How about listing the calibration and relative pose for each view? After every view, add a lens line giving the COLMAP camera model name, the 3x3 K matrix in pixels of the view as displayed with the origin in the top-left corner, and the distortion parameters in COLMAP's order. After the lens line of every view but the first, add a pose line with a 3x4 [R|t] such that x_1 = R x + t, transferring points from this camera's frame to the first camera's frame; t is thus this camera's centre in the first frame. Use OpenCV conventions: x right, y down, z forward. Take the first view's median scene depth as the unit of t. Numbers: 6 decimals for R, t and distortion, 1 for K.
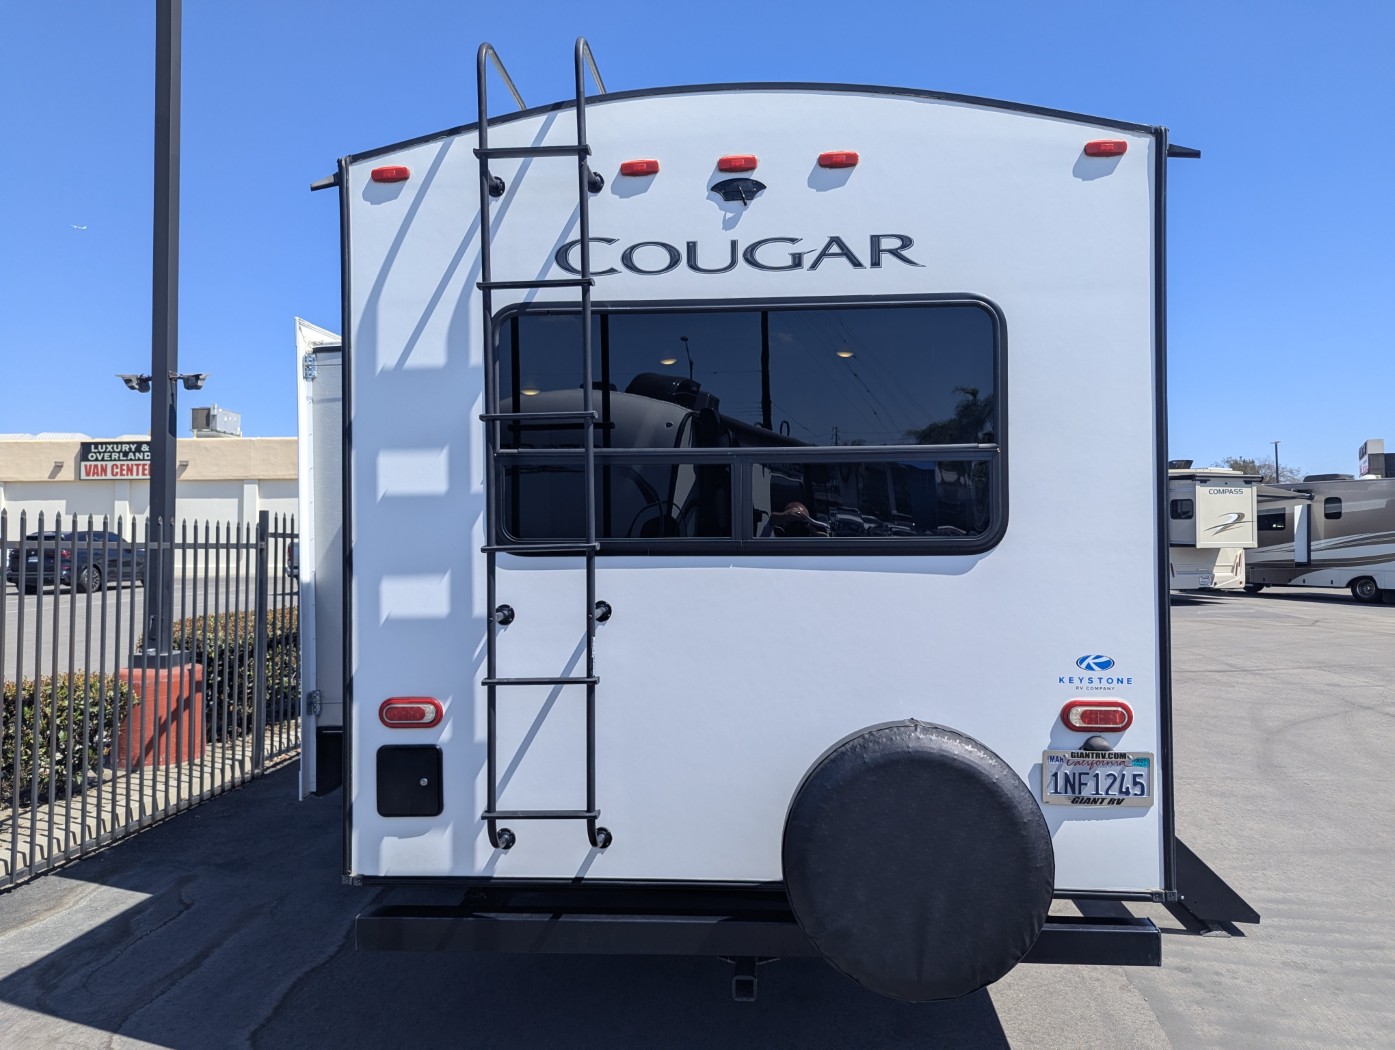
lens RADIAL K [[984.1, 0, 697.5], [0, 984.1, 525.0], [0, 0, 1]] dist [0.049342, -0.032065]
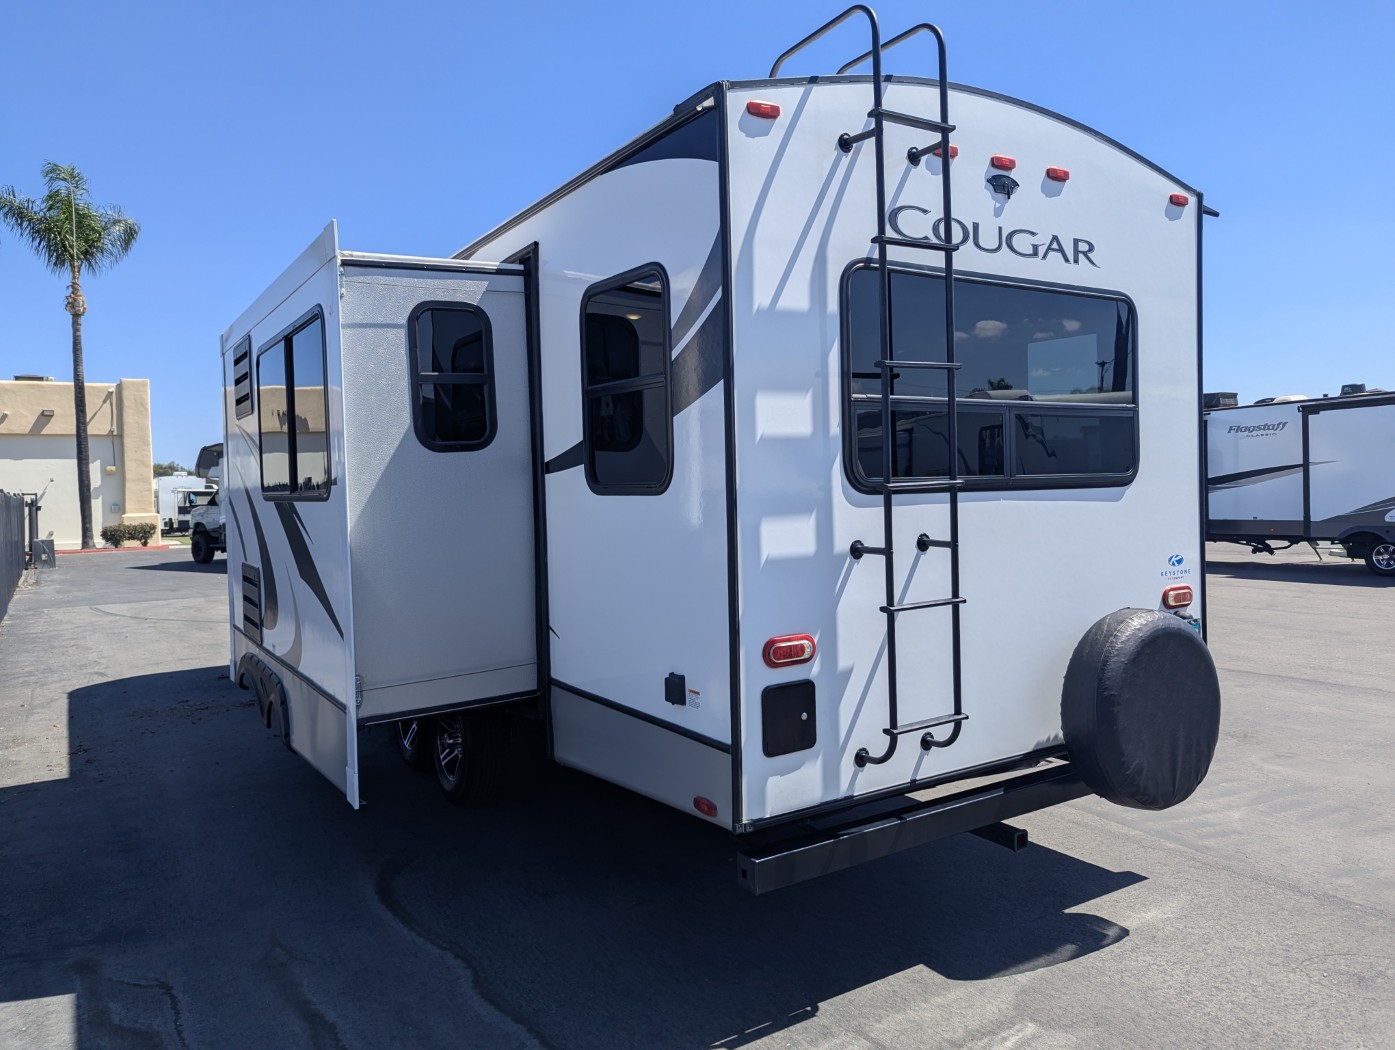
lens RADIAL K [[989.9, 0, 703.6], [0, 989.9, 507.8], [0, 0, 1]] dist [0.059639, -0.036334]
pose [[0.800034, -0.026627, 0.599363, -0.983879], [0.014366, 0.999578, 0.025231, 0.016066], [-0.599782, -0.011575, 0.800080, 0.244739]]
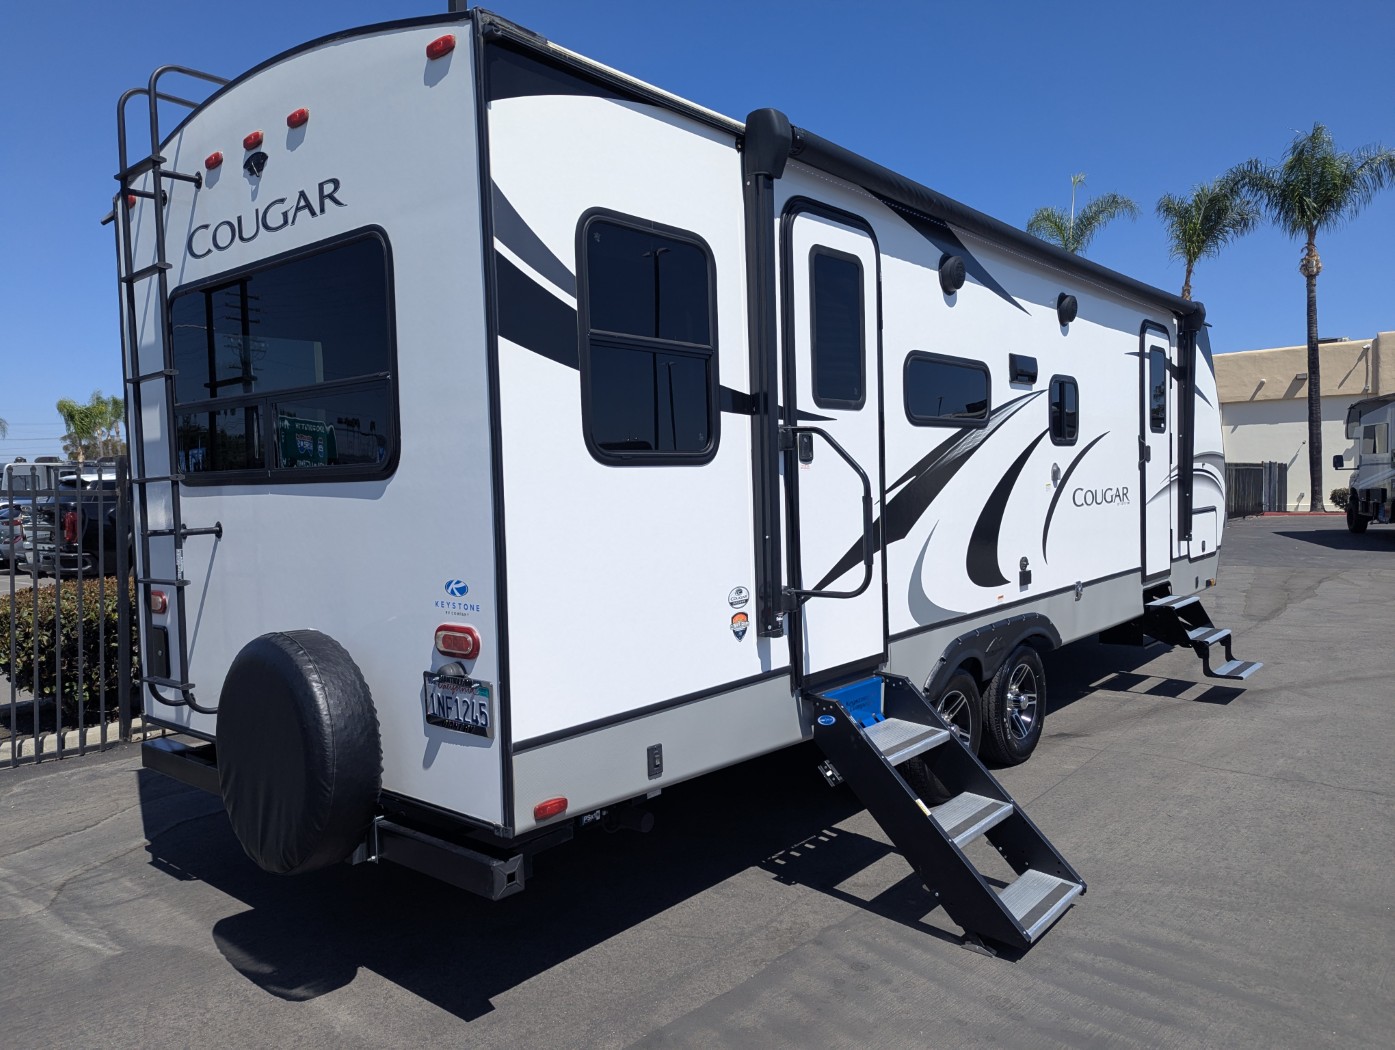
lens RADIAL K [[984.1, 0, 697.5], [0, 984.1, 525.0], [0, 0, 1]] dist [0.049342, -0.032065]
pose [[0.809029, 0.011665, -0.587653, 1.137127], [0.025242, 0.998191, 0.054566, 0.028266], [0.587226, -0.058979, 0.807271, 0.344096]]
